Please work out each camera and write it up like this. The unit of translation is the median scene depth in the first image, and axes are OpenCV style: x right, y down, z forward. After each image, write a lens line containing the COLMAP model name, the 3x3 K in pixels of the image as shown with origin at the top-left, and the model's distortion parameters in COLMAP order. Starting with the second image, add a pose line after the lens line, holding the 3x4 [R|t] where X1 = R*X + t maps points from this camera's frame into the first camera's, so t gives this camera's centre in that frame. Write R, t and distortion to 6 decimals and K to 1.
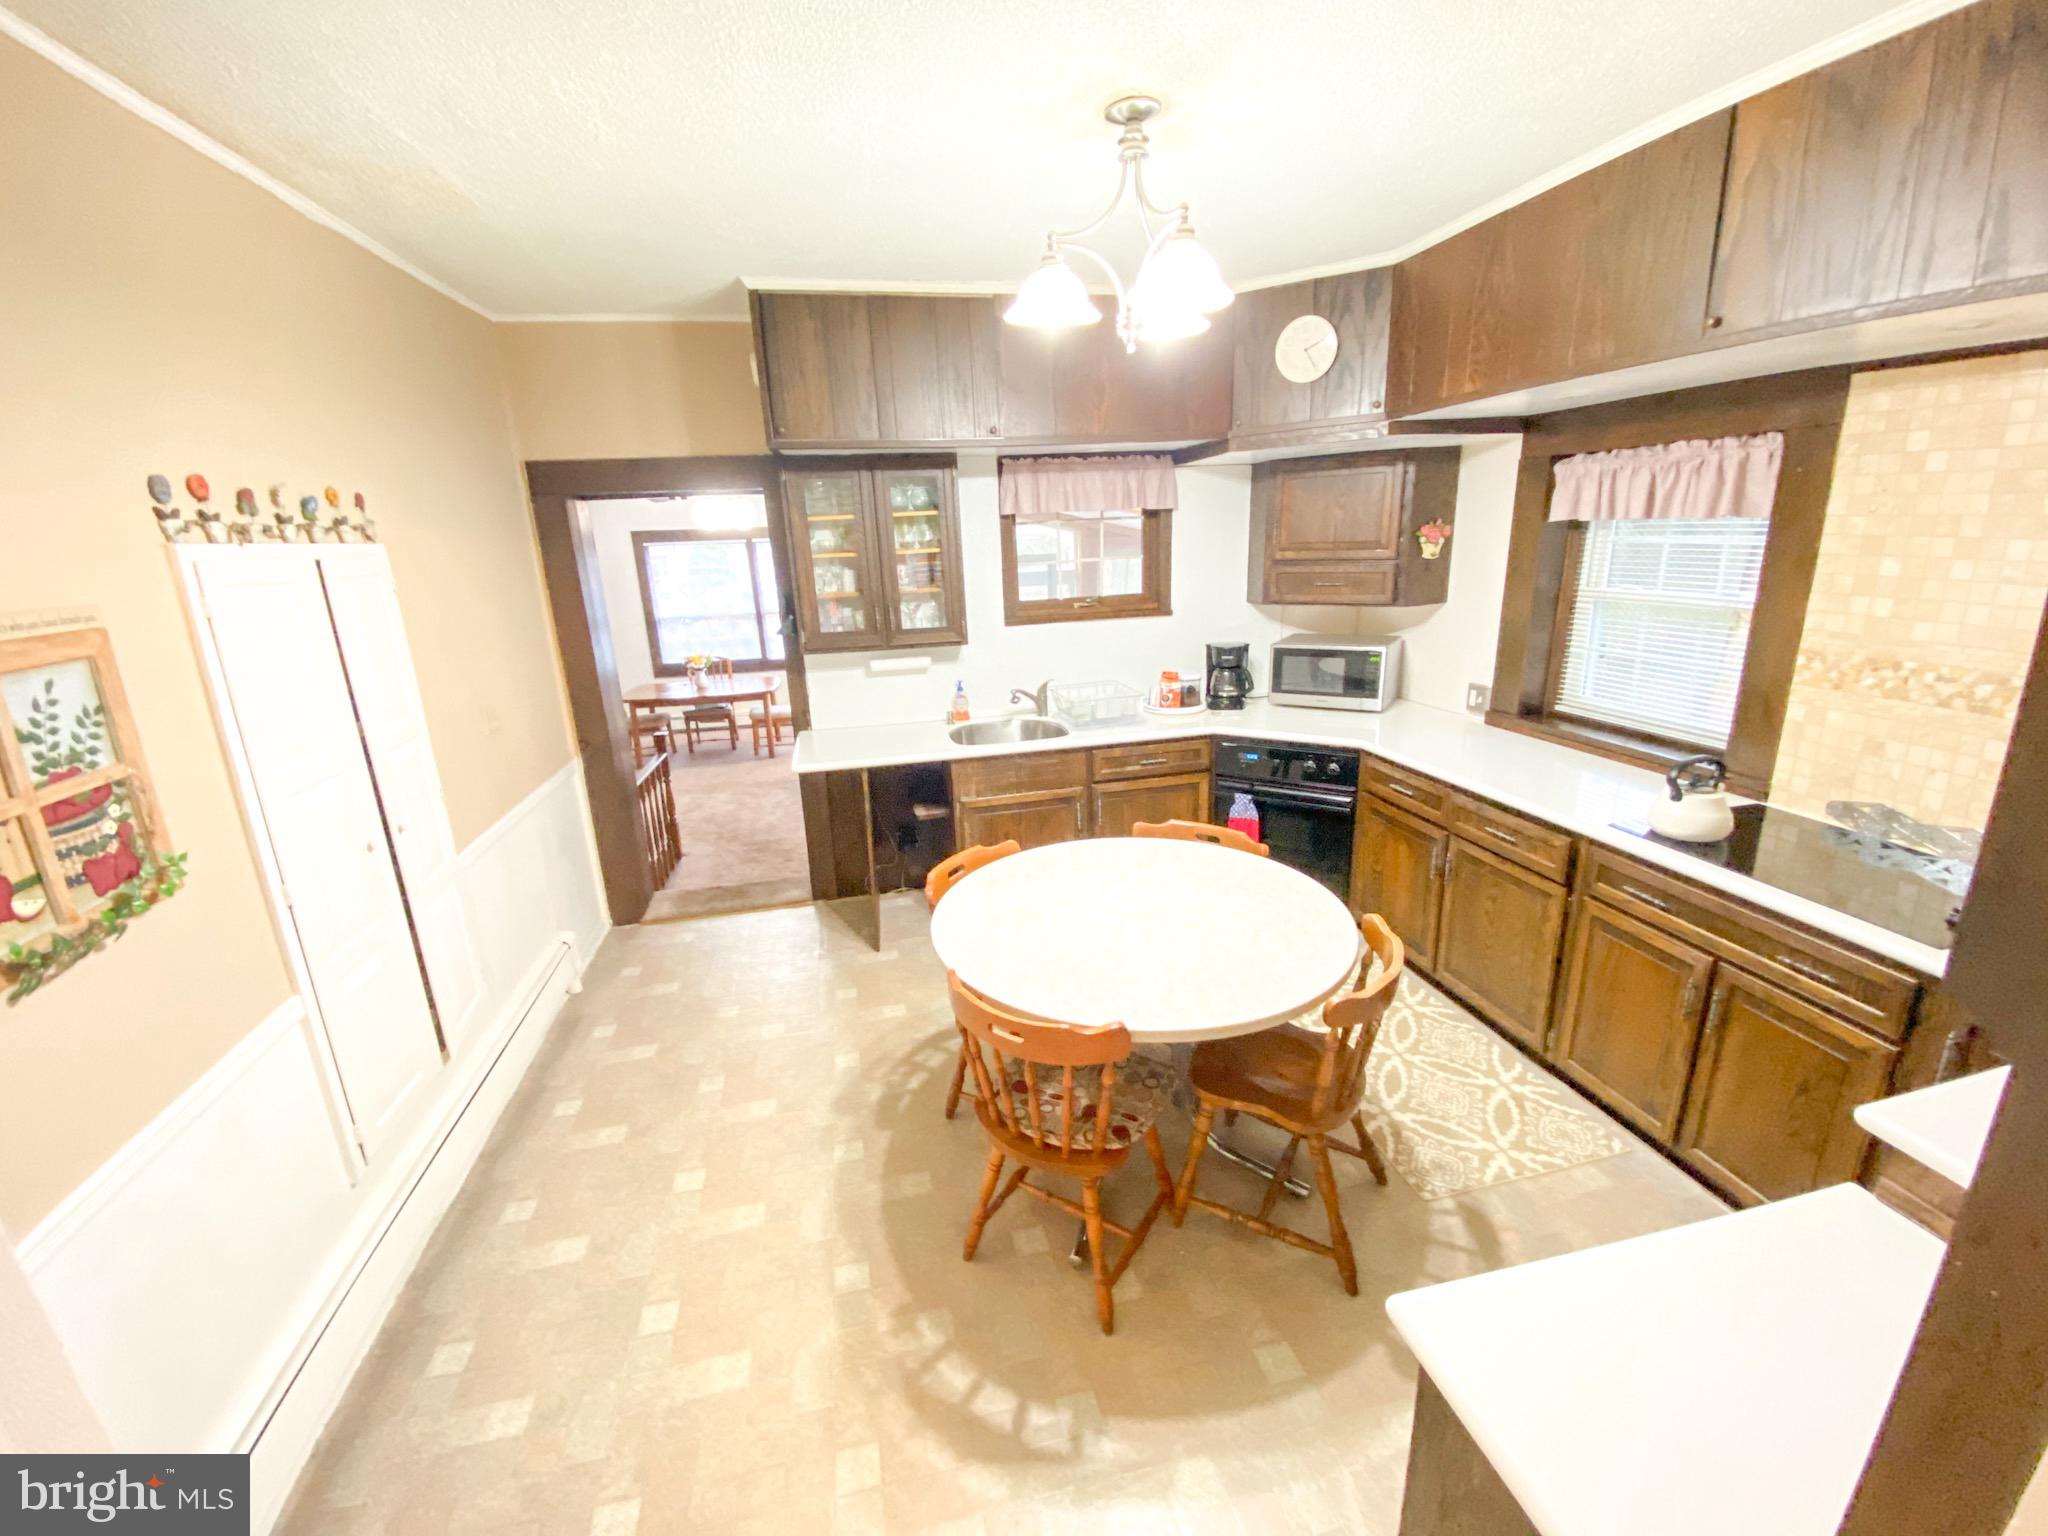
lens RADIAL K [[828.3, 0, 1037.2], [0, 828.3, 771.8], [0, 0, 1]] dist [-0.012956, -0.002724]
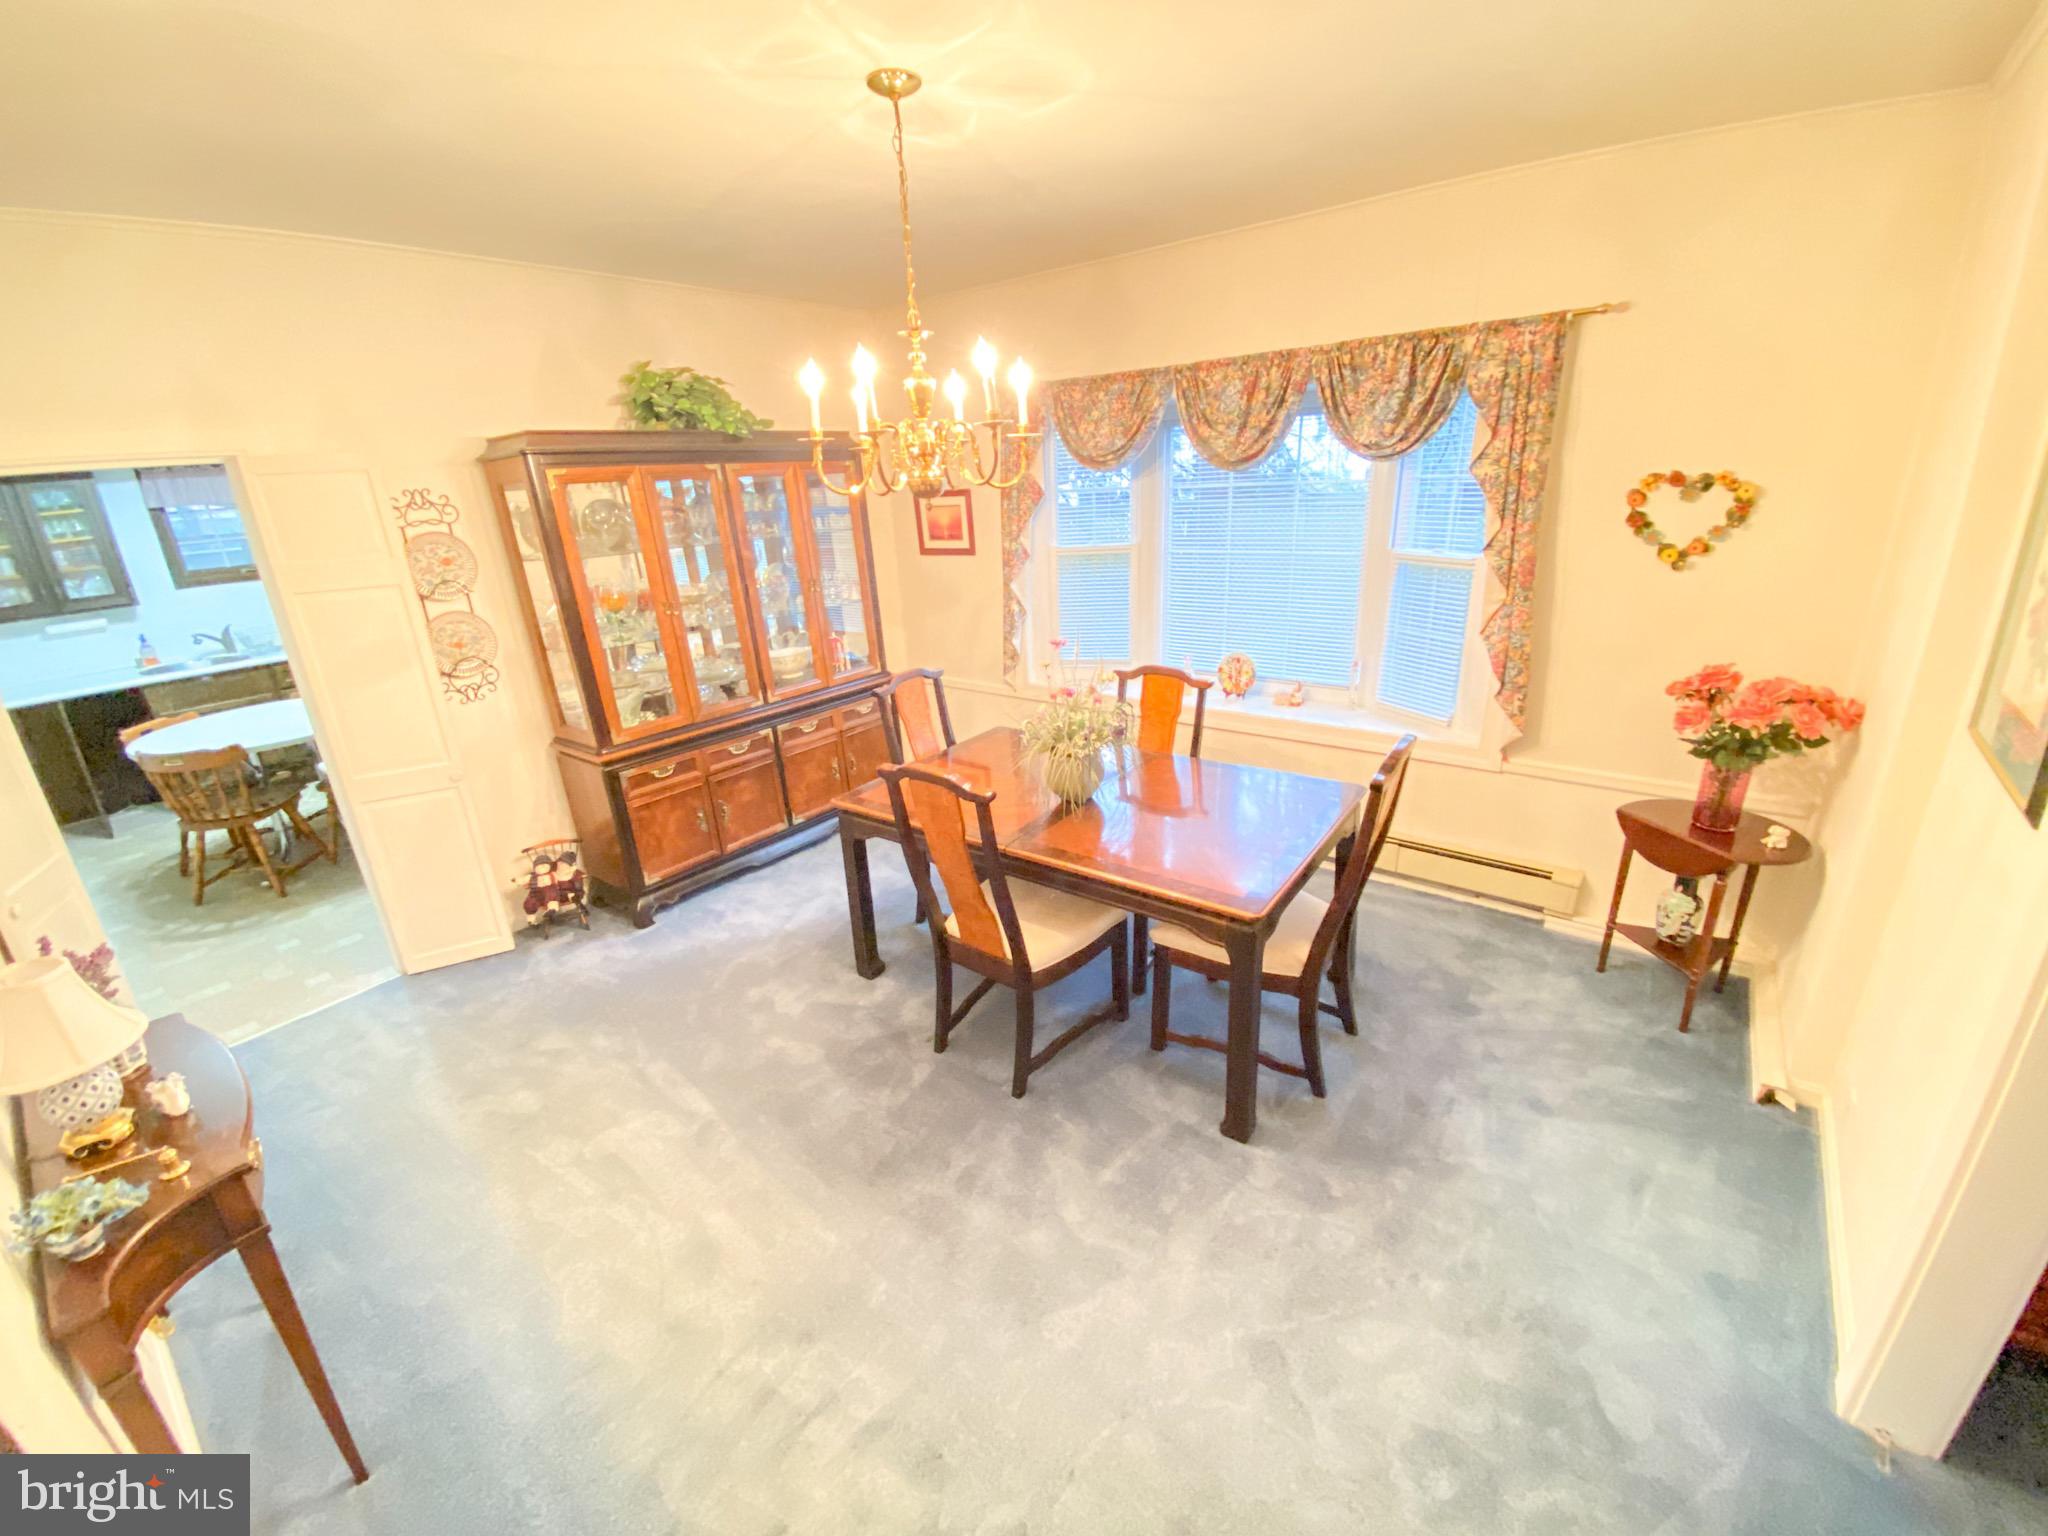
lens RADIAL K [[828.3, 0, 1015.7], [0, 828.3, 759.2], [0, 0, 1]] dist [-0.012956, -0.002724]
pose [[0.776425, -0.206170, 0.595531, 0.193402], [0.184841, 0.977914, 0.097563, 0.239545], [-0.602493, 0.034328, 0.797386, -0.973369]]
